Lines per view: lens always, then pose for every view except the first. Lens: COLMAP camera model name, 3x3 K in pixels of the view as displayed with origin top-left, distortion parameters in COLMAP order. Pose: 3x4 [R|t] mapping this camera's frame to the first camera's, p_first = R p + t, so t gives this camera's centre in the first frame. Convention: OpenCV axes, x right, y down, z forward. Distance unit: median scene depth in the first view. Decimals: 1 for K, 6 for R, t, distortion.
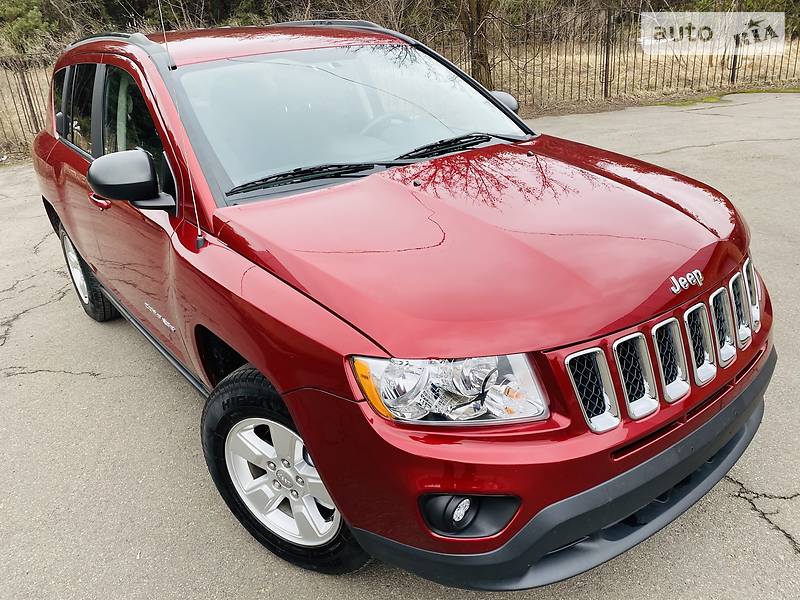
lens RADIAL K [[608.9, 0, 399.9], [0, 608.9, 297.3], [0, 0, 1]] dist [0.015256, -0.006428]
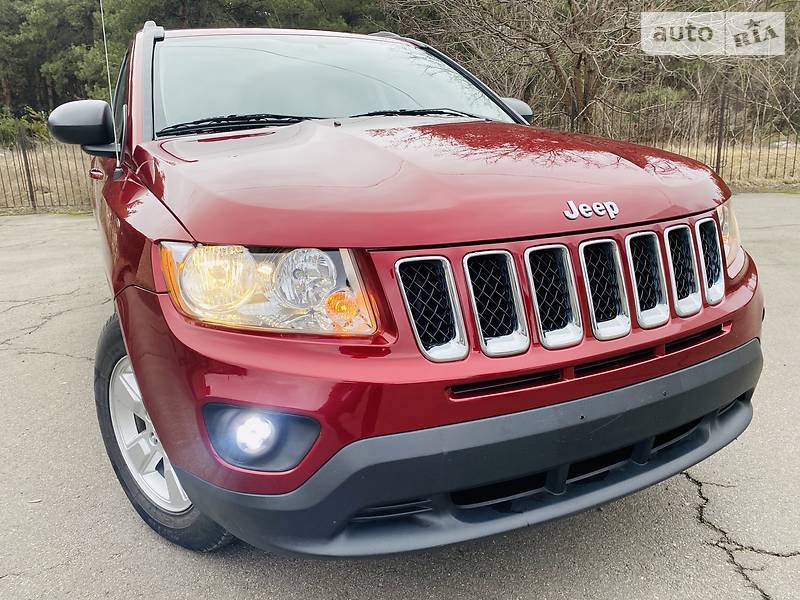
lens RADIAL K [[606.0, 0, 400.0], [0, 606.0, 300.0], [0, 0, 1]] dist [0.012260, 0.000647]
pose [[0.979329, 0.086200, -0.182989, 0.297126], [-0.111404, 0.984936, -0.132247, 0.178504], [0.168833, 0.149899, 0.974179, 0.147608]]
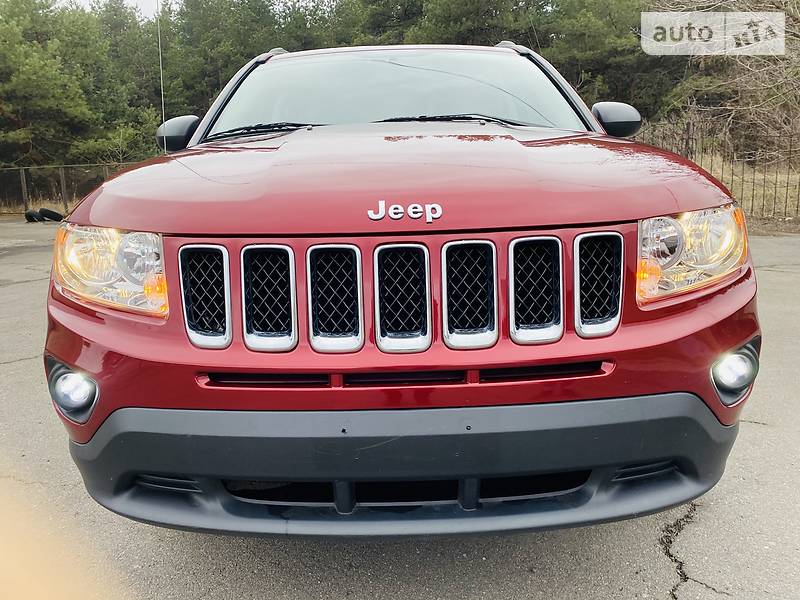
lens RADIAL K [[614.2, 0, 398.1], [0, 614.2, 294.8], [0, 0, 1]] dist [0.008664, -0.007155]
pose [[0.791416, 0.169985, -0.587167, 0.723917], [-0.270513, 0.958773, -0.087048, 0.108760], [0.548163, 0.227727, 0.804772, 0.327036]]
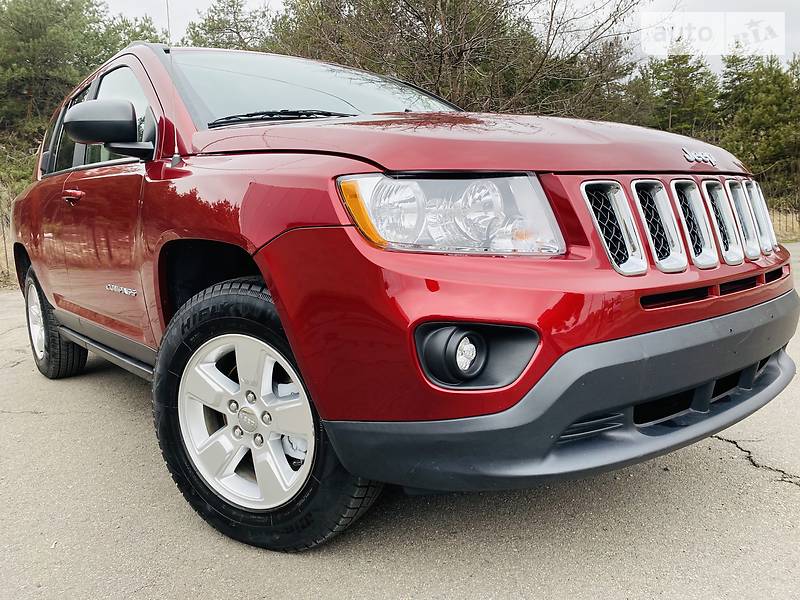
lens RADIAL K [[608.9, 0, 399.9], [0, 608.9, 297.3], [0, 0, 1]] dist [0.015256, -0.006428]
pose [[0.999292, 0.017392, 0.033362, -0.011721], [-0.007442, 0.960597, -0.277847, 0.348476], [-0.036880, 0.277402, 0.960046, 0.141645]]
